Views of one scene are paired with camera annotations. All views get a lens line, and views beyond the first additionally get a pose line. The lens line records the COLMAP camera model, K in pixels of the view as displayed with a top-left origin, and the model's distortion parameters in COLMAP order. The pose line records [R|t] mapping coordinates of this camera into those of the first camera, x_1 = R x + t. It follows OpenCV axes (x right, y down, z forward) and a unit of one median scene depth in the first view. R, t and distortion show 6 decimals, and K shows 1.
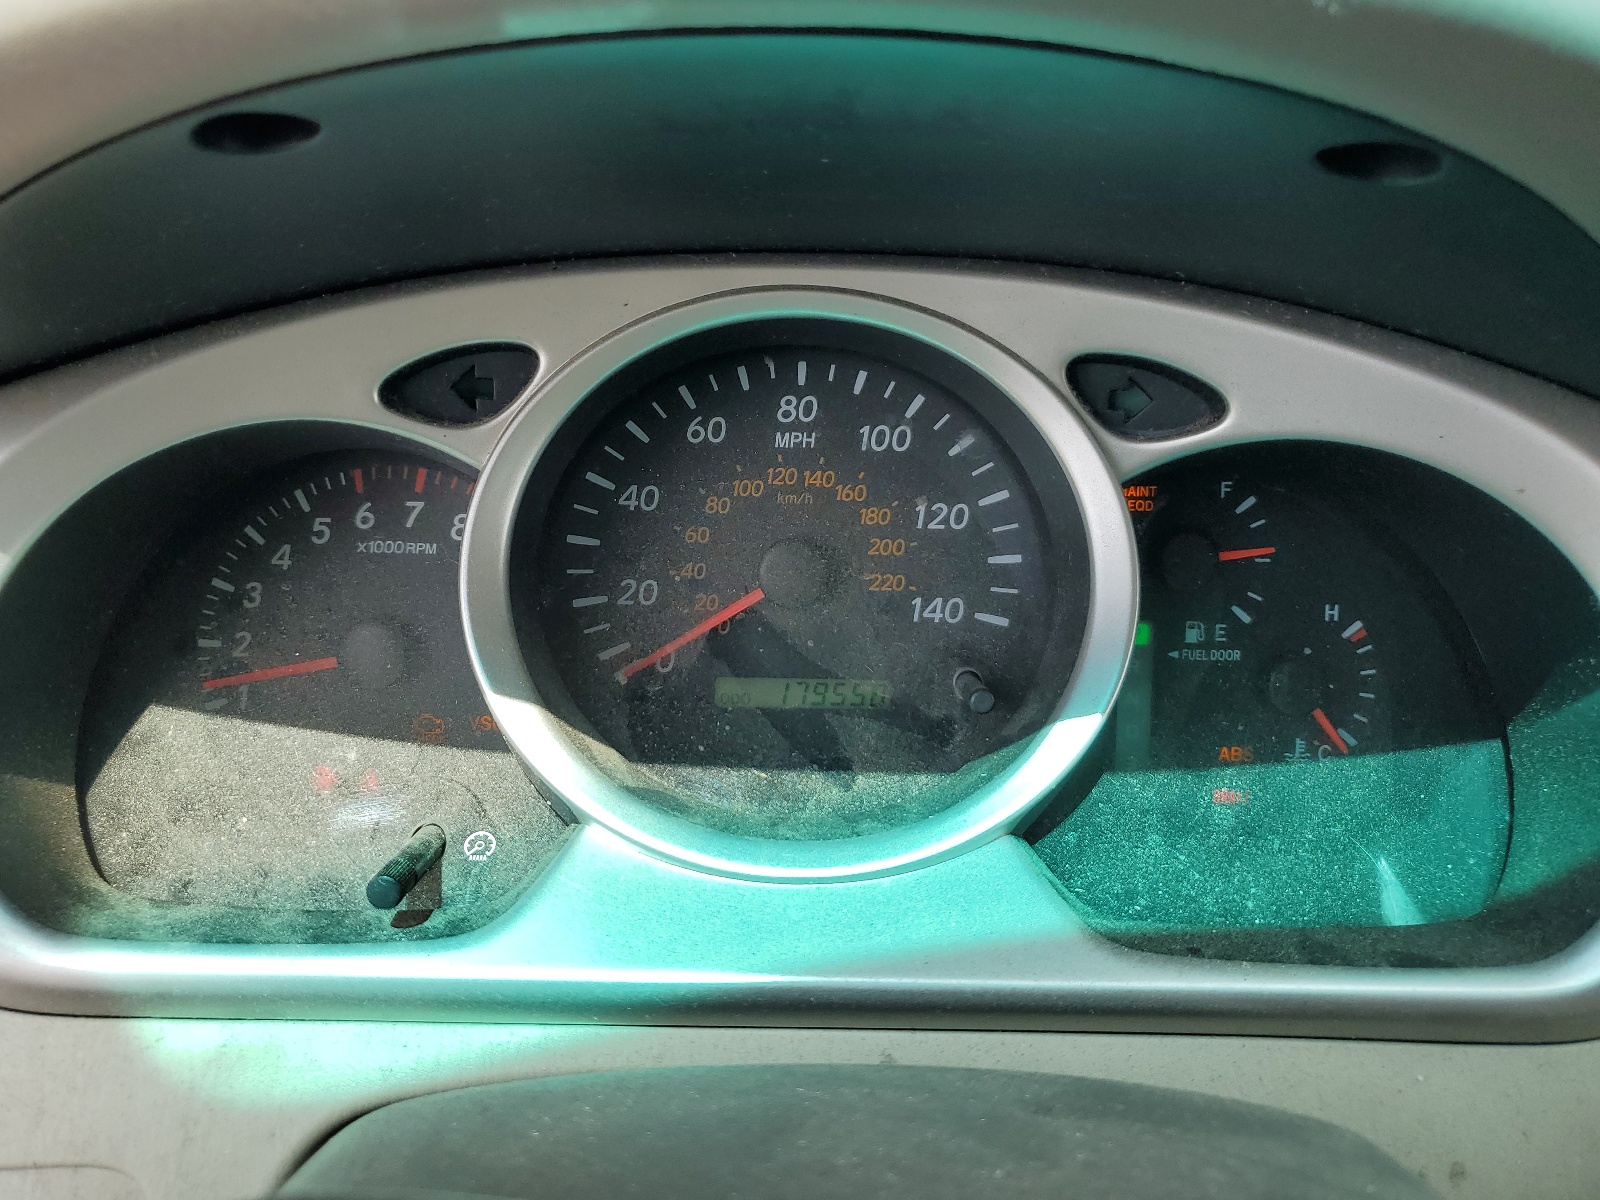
lens RADIAL K [[1208.9, 0, 800.0], [0, 1208.9, 600.0], [0, 0, 1]] dist [-0.004774, -0.001884]
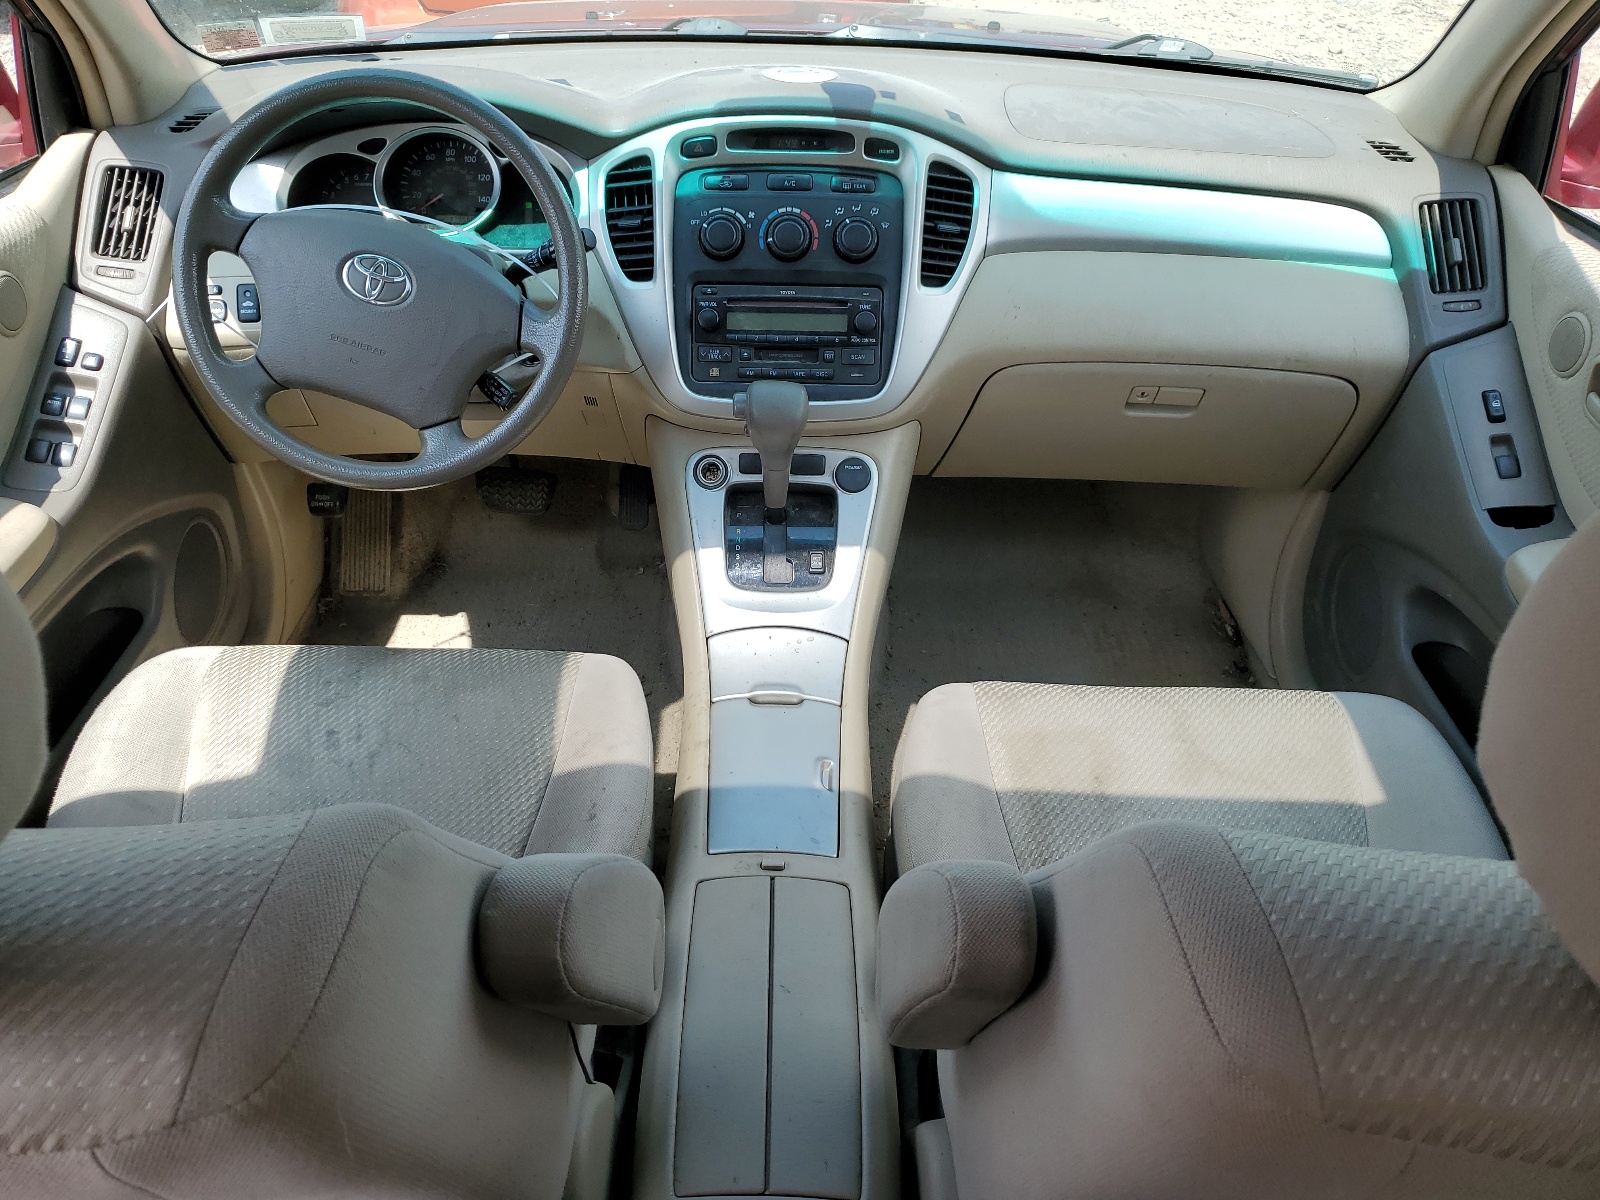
lens RADIAL K [[1208.9, 0, 800.0], [0, 1208.9, 600.0], [0, 0, 1]] dist [-0.004774, -0.001884]
pose [[1.000000, 0.000400, 0.000113, 1.533774], [-0.000413, 0.983687, 0.179887, 0.794232], [-0.000039, -0.179887, 0.983687, -4.396193]]
